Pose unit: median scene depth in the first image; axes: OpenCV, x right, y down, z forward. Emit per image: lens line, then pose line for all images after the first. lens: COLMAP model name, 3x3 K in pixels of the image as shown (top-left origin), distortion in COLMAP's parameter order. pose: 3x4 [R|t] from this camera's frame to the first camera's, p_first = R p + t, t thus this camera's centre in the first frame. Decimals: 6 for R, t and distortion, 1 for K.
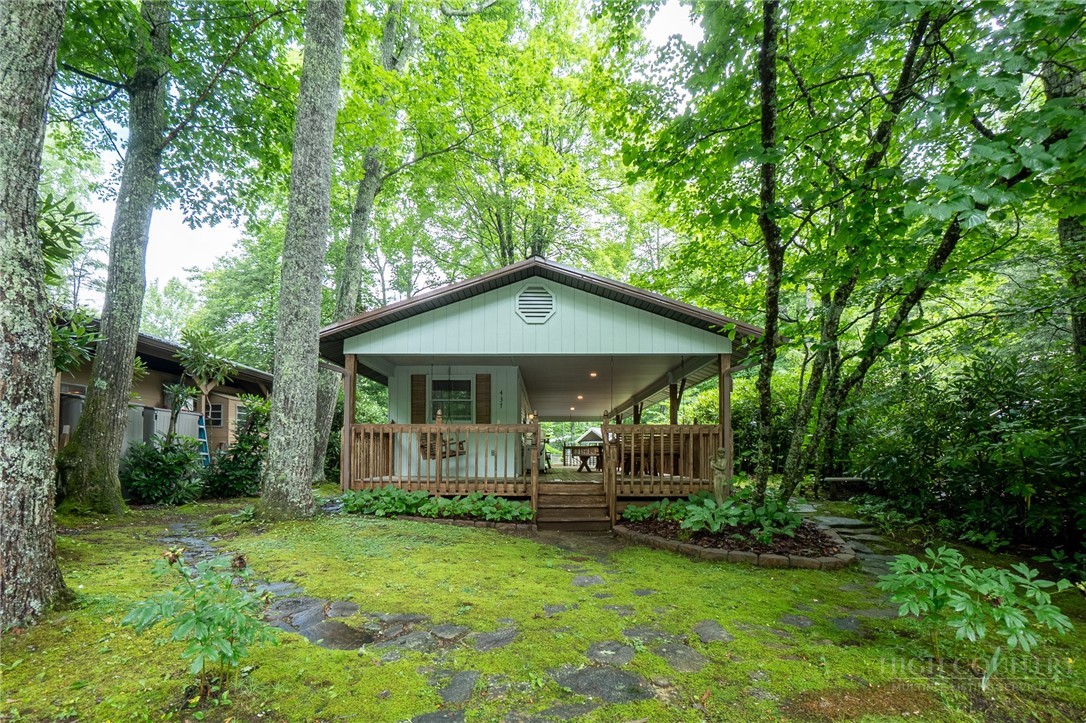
lens RADIAL K [[519.1, 0, 544.2], [0, 519.1, 447.0], [0, 0, 1]] dist [-0.027156, 0.032480]
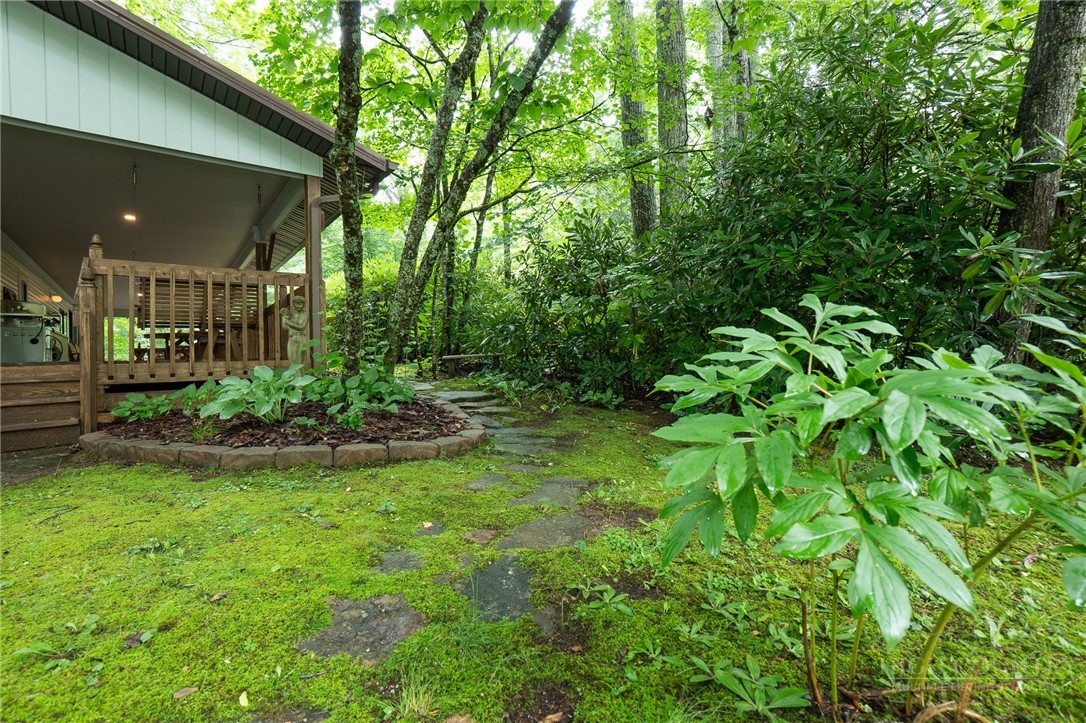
lens RADIAL K [[487.9, 0, 531.1], [0, 487.9, 363.5], [0, 0, 1]] dist [-0.068125, 0.025585]
pose [[0.780257, -0.026277, 0.624907, 0.211372], [0.024182, 0.999637, 0.011841, 0.096540], [-0.624991, 0.005872, 0.780609, 0.385287]]
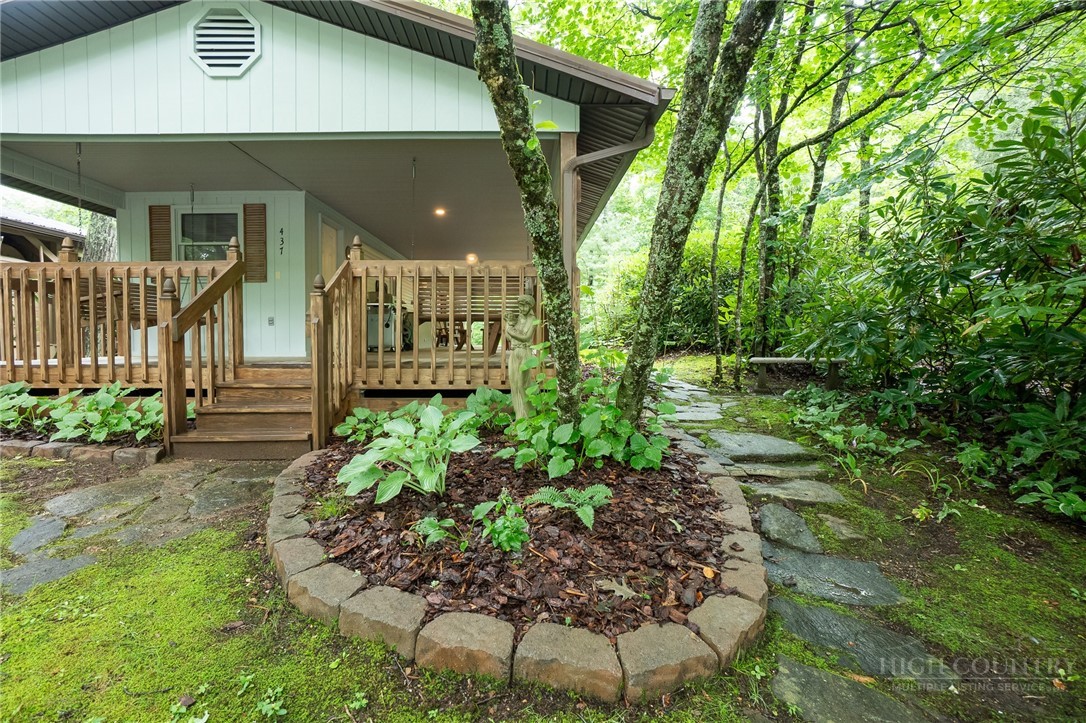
lens RADIAL K [[487.9, 0, 531.1], [0, 487.9, 363.5], [0, 0, 1]] dist [-0.068125, 0.025585]
pose [[0.999735, -0.001074, 0.022975, 0.375445], [-0.000479, 0.997722, 0.067459, 0.039156], [-0.022995, -0.067452, 0.997458, 0.598766]]
